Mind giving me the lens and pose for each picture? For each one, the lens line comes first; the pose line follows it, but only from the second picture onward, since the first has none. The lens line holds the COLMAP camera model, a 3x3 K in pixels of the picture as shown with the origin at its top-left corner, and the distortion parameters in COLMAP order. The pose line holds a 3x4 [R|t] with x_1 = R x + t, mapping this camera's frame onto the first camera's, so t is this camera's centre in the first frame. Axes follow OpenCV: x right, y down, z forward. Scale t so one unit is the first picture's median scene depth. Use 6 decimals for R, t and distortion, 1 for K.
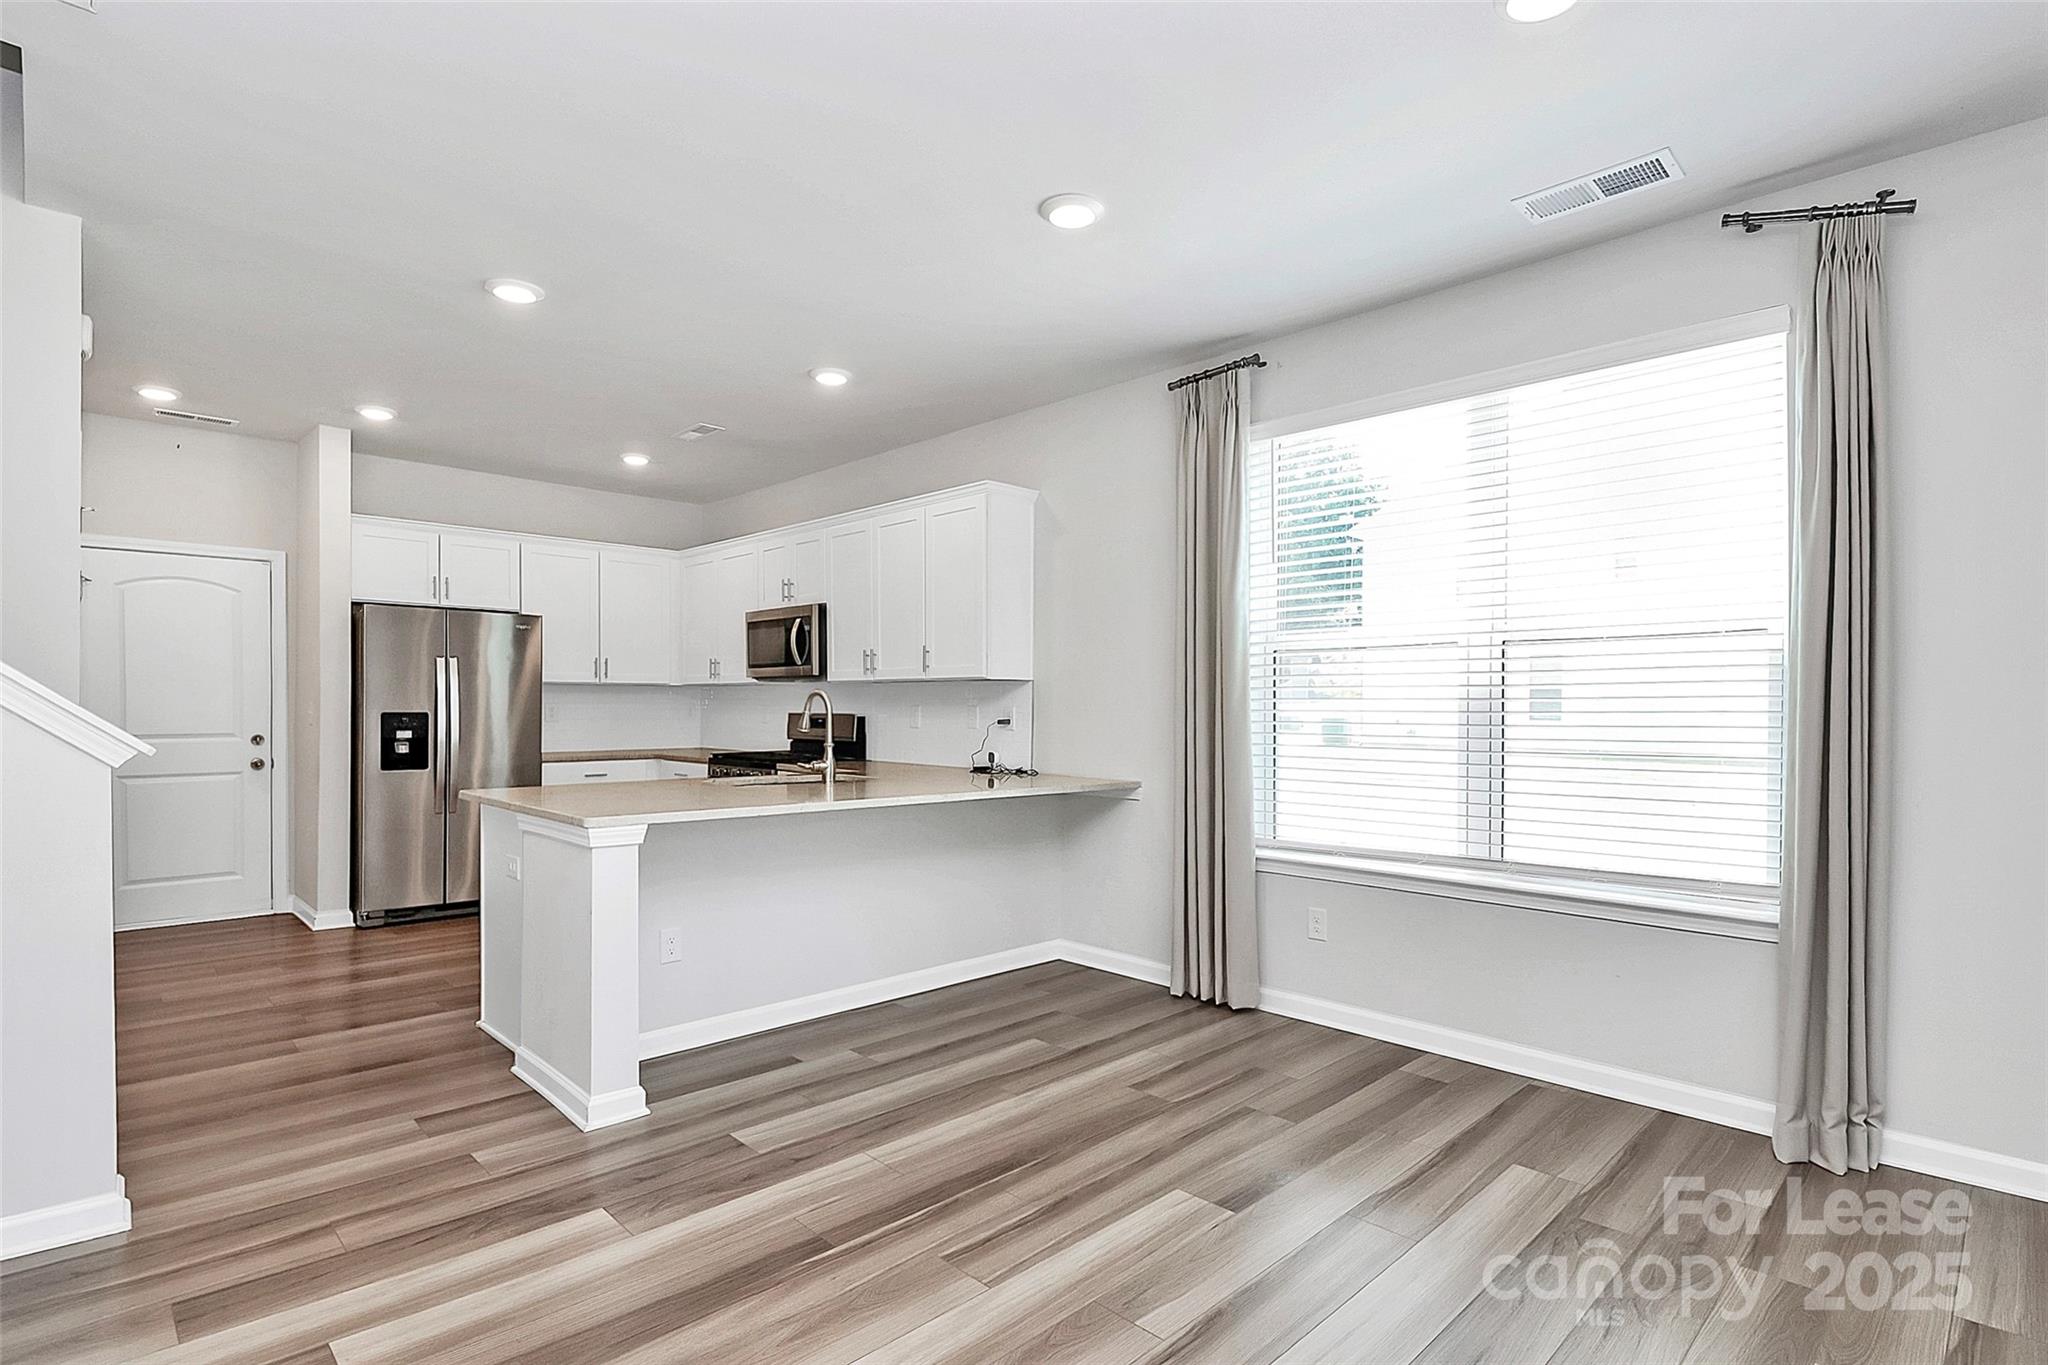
lens RADIAL K [[1004.1, 0, 997.4], [0, 1004.1, 725.9], [0, 0, 1]] dist [-0.021133, -0.000297]
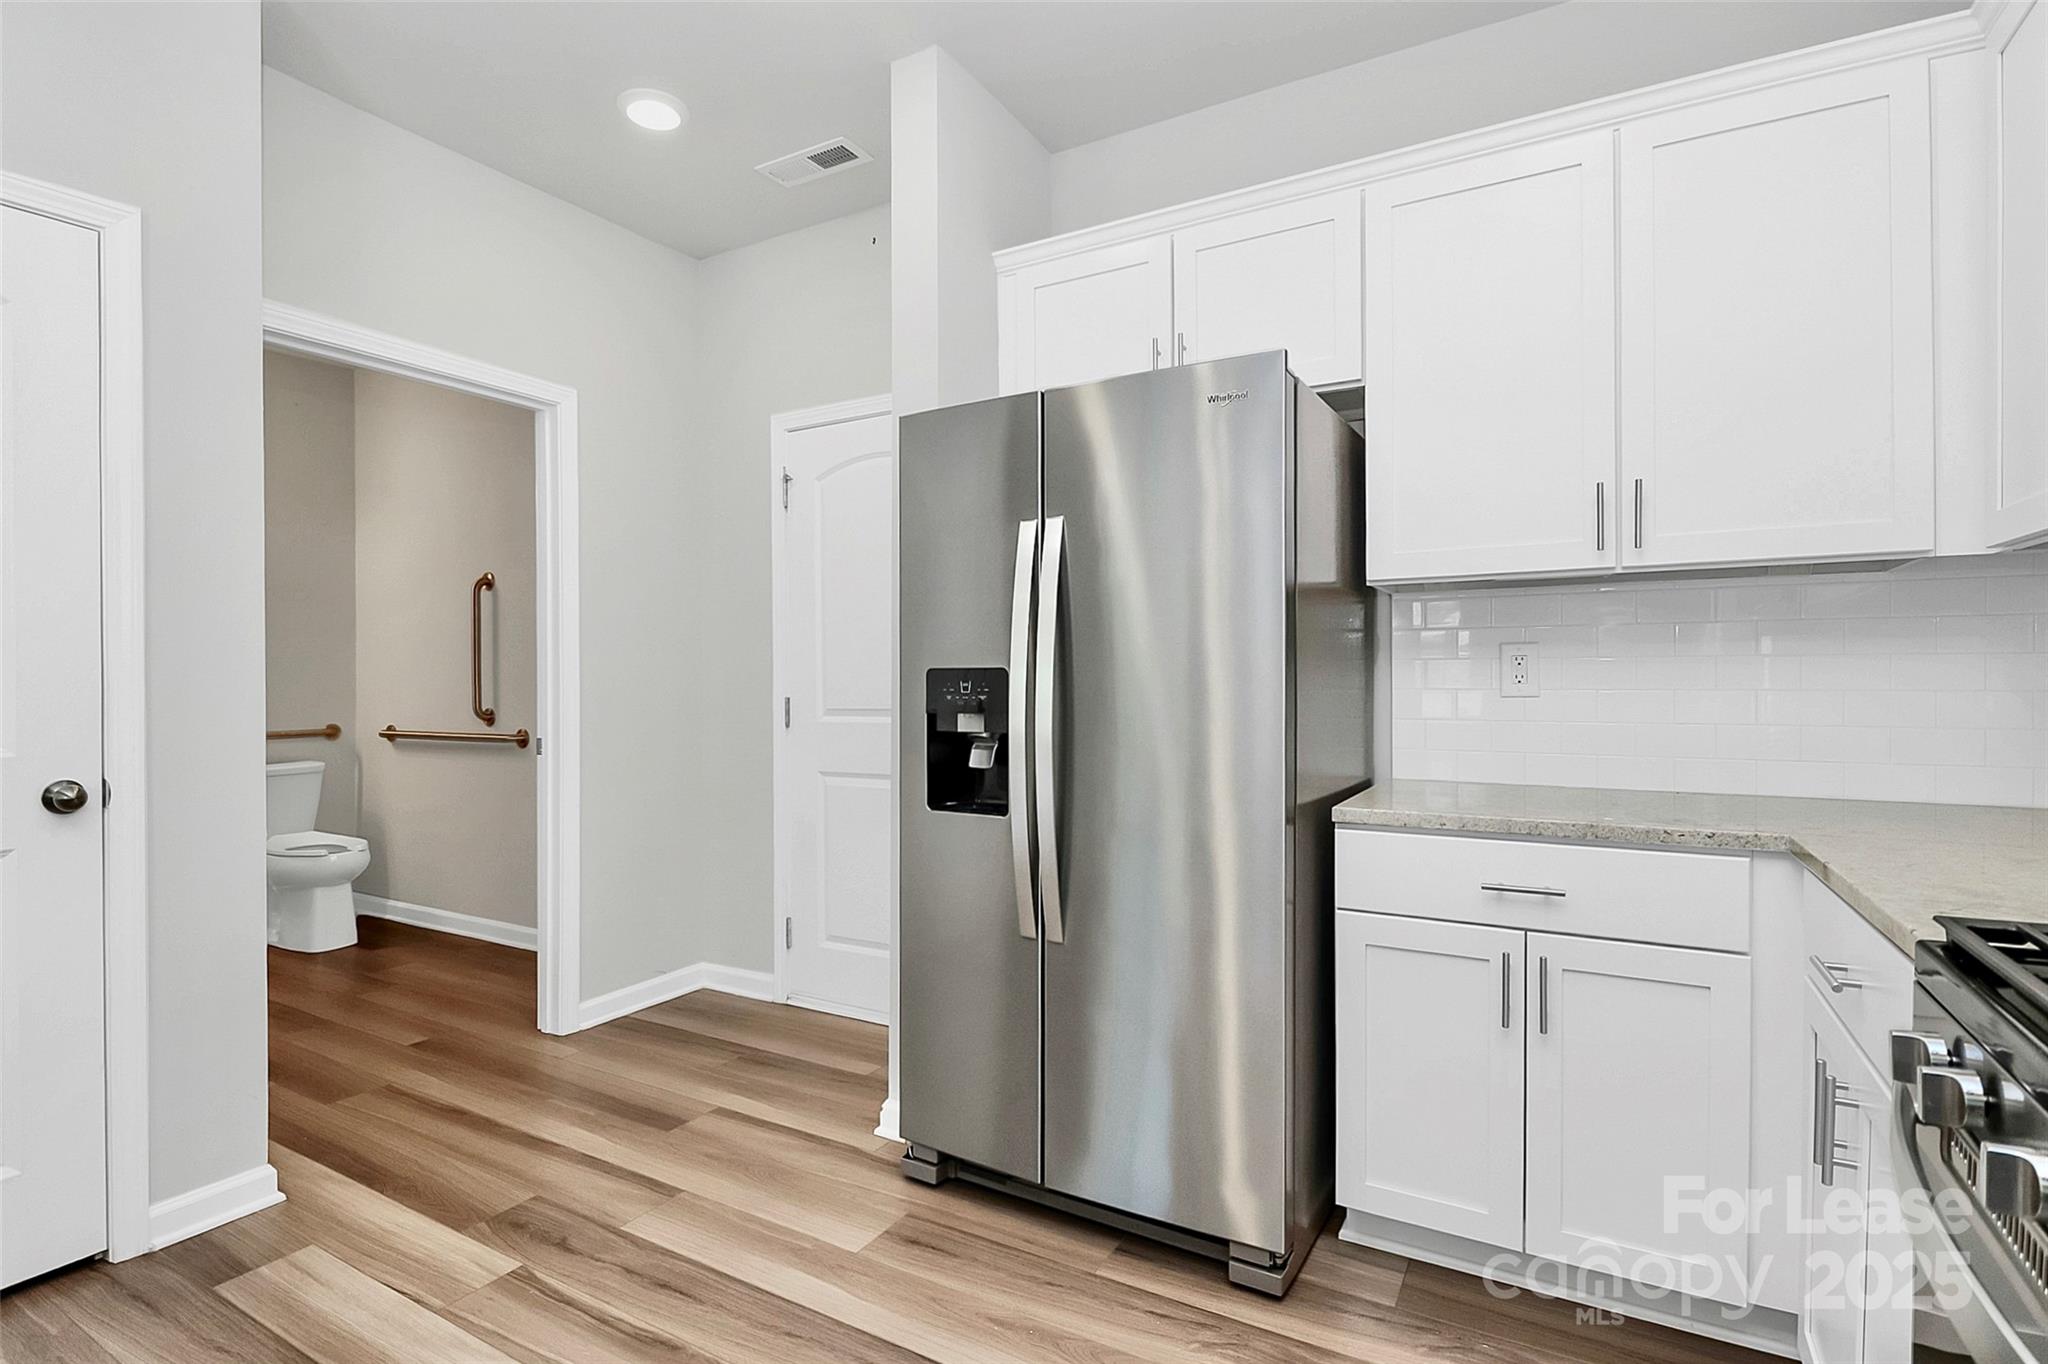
lens RADIAL K [[994.0, 0, 1024.0], [0, 994.0, 682.0], [0, 0, 1]] dist [-0.001964, -0.001251]
pose [[0.286220, 0.000454, -0.958164, -0.267601], [-0.012438, 0.999917, -0.003241, -0.009553], [0.958083, 0.012846, 0.286202, 1.179702]]
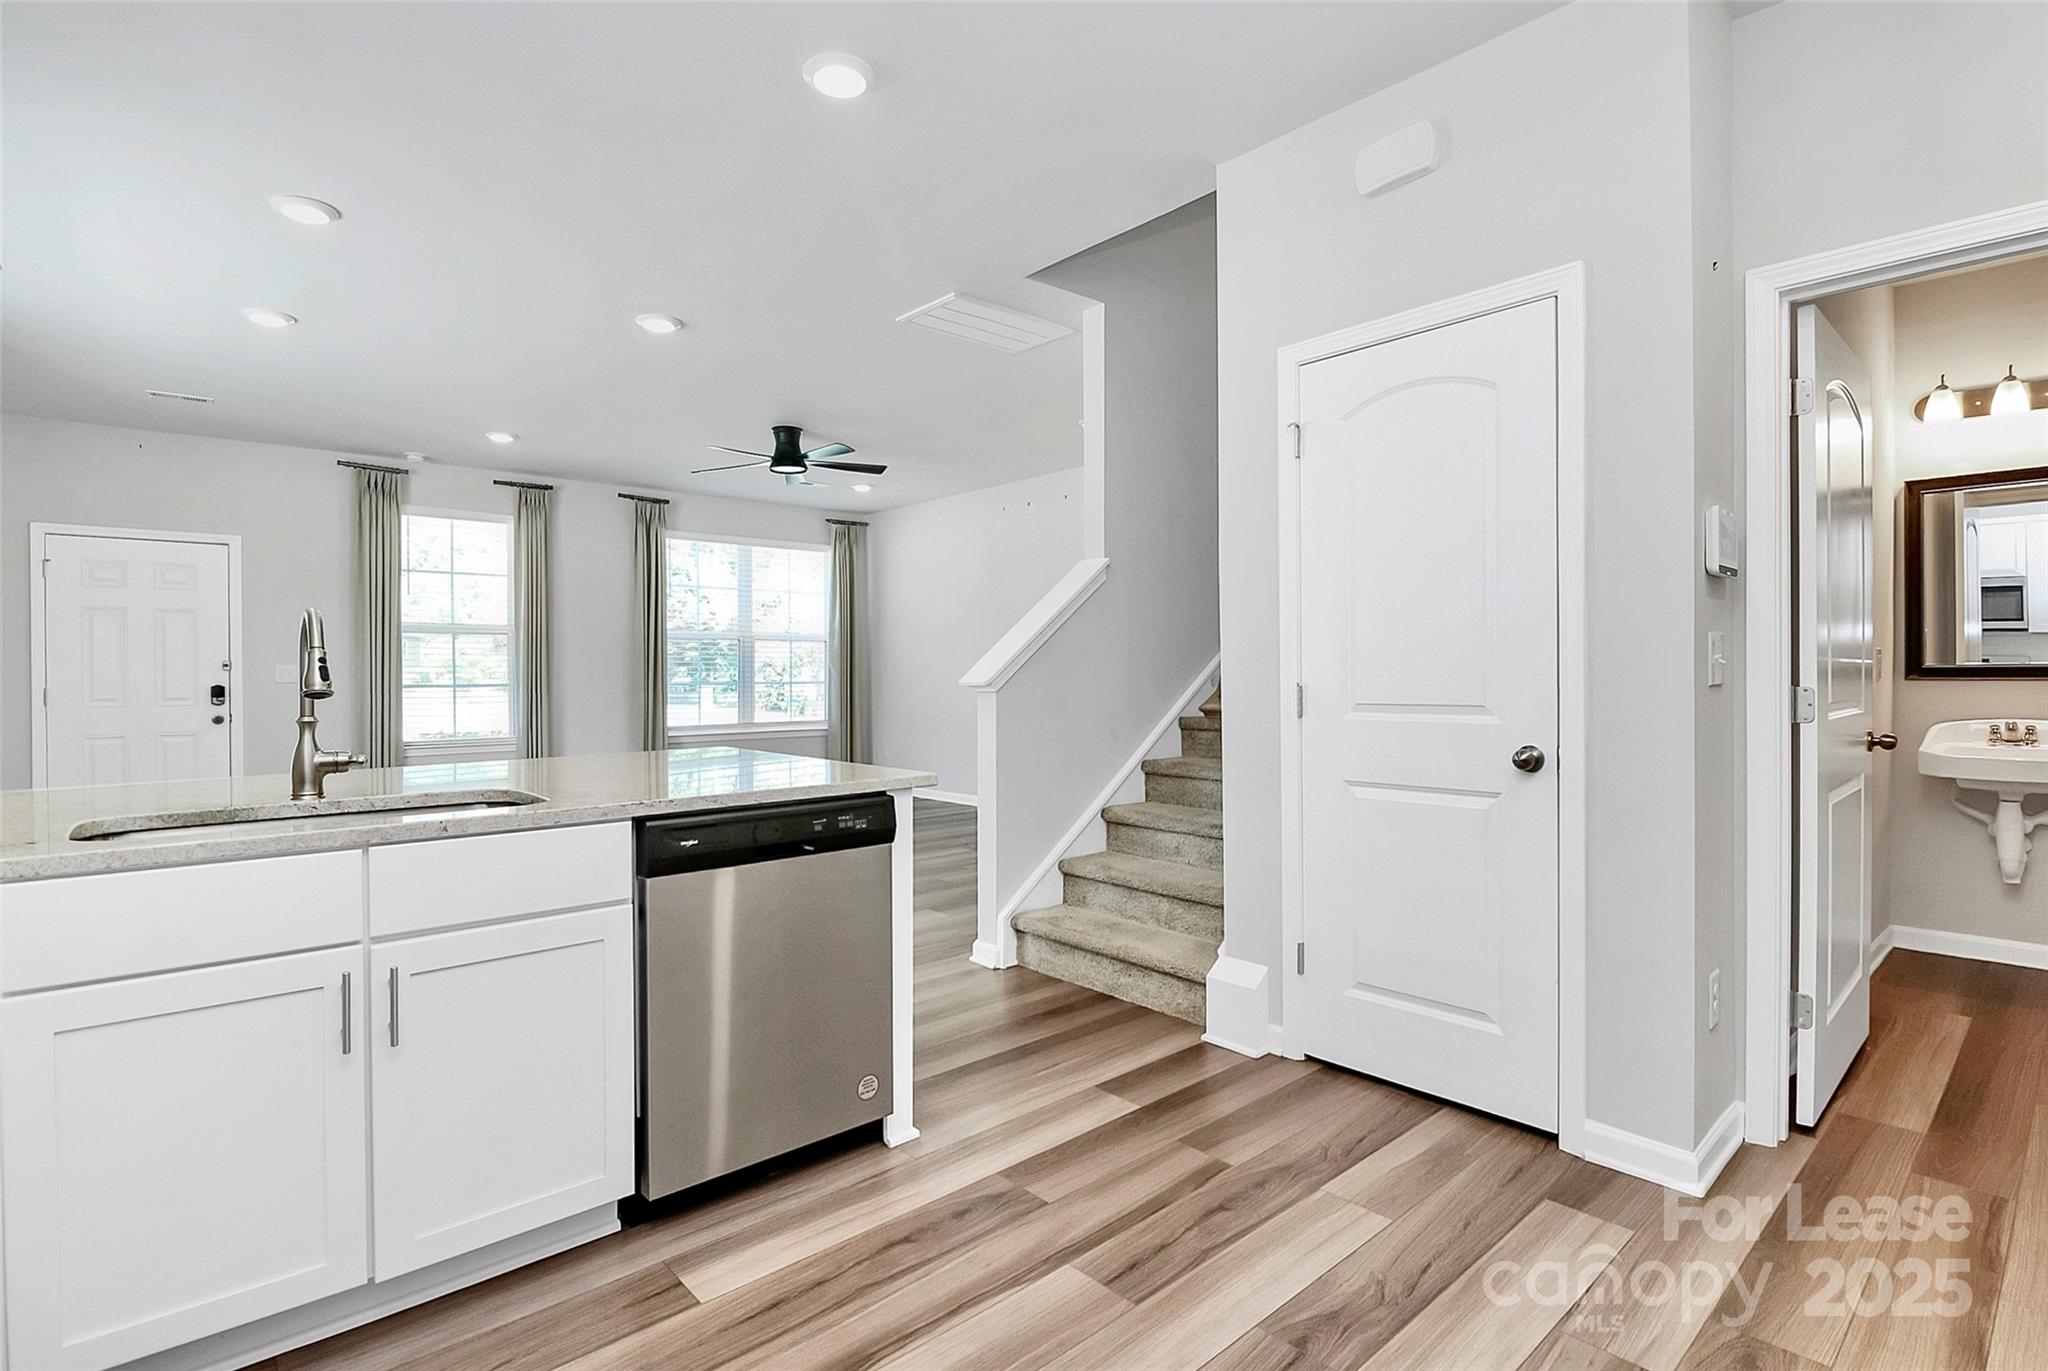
lens RADIAL K [[1022.0, 0, 1031.0], [0, 1022.0, 680.9], [0, 0, 1]] dist [-0.000265, -0.000694]
pose [[-0.998967, 0.000182, 0.045448, -0.563629], [0.001506, 0.999576, 0.029085, -0.015551], [-0.045423, 0.029124, -0.998543, 1.495924]]
